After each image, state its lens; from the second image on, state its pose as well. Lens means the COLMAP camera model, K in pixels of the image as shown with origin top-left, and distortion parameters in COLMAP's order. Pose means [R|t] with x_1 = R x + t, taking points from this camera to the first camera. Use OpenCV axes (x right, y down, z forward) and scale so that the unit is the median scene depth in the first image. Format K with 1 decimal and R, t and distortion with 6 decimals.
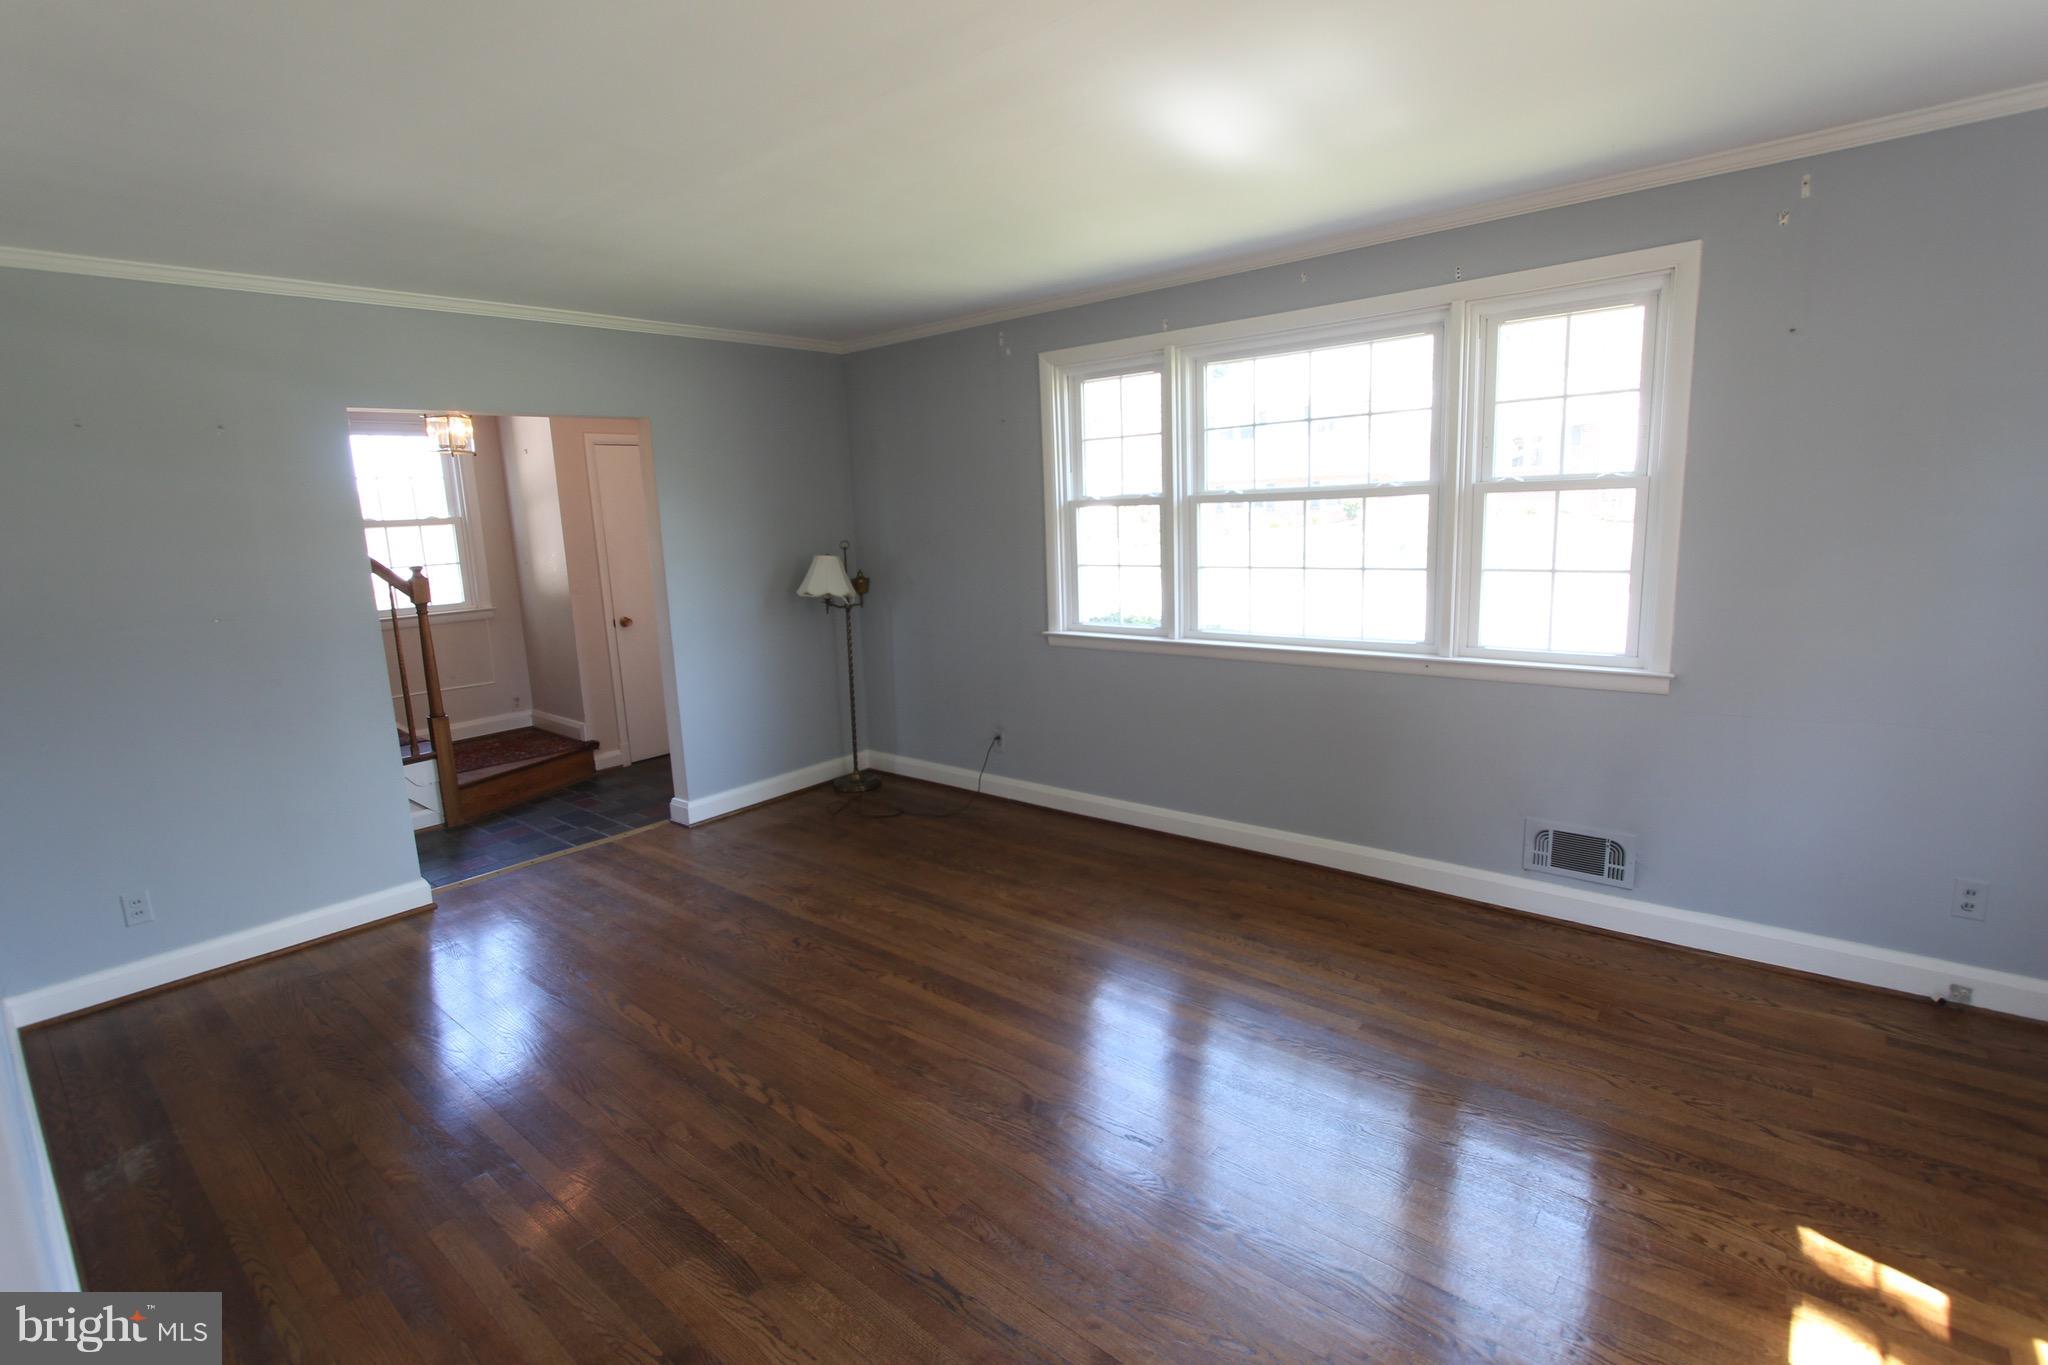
lens RADIAL K [[957.3, 0, 1020.2], [0, 957.3, 687.7], [0, 0, 1]] dist [-0.014931, 0.001708]
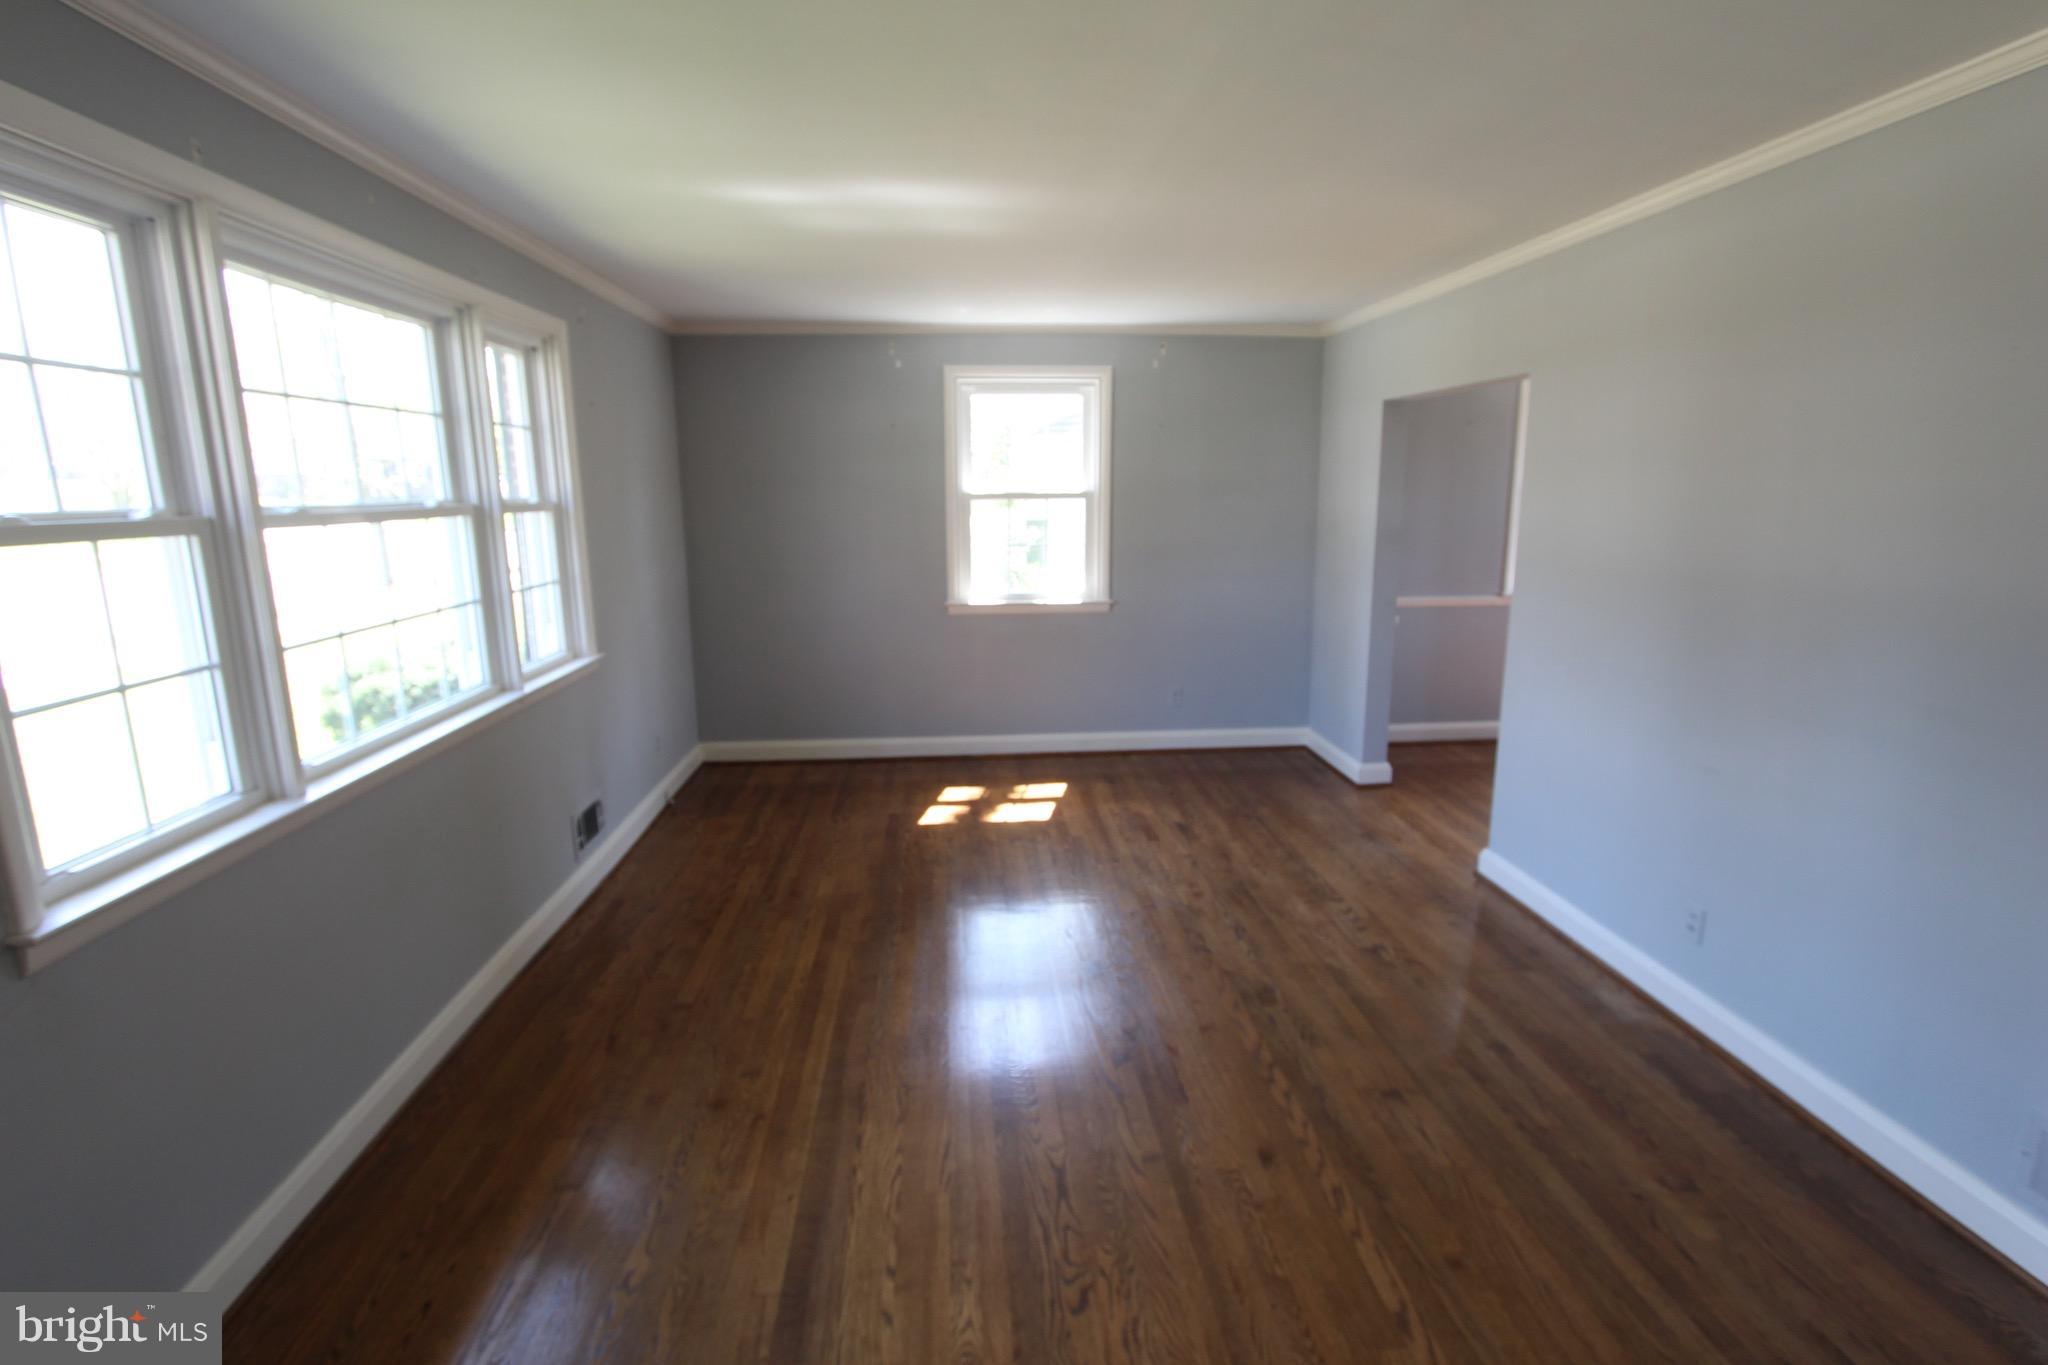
lens RADIAL K [[957.3, 0, 1025.4], [0, 957.3, 673.1], [0, 0, 1]] dist [-0.014931, 0.001708]
pose [[-0.707418, -0.091863, 0.700800, -0.707029], [0.157537, 0.946082, 0.283039, -0.292317], [-0.689015, 0.310629, -0.654804, 1.603330]]
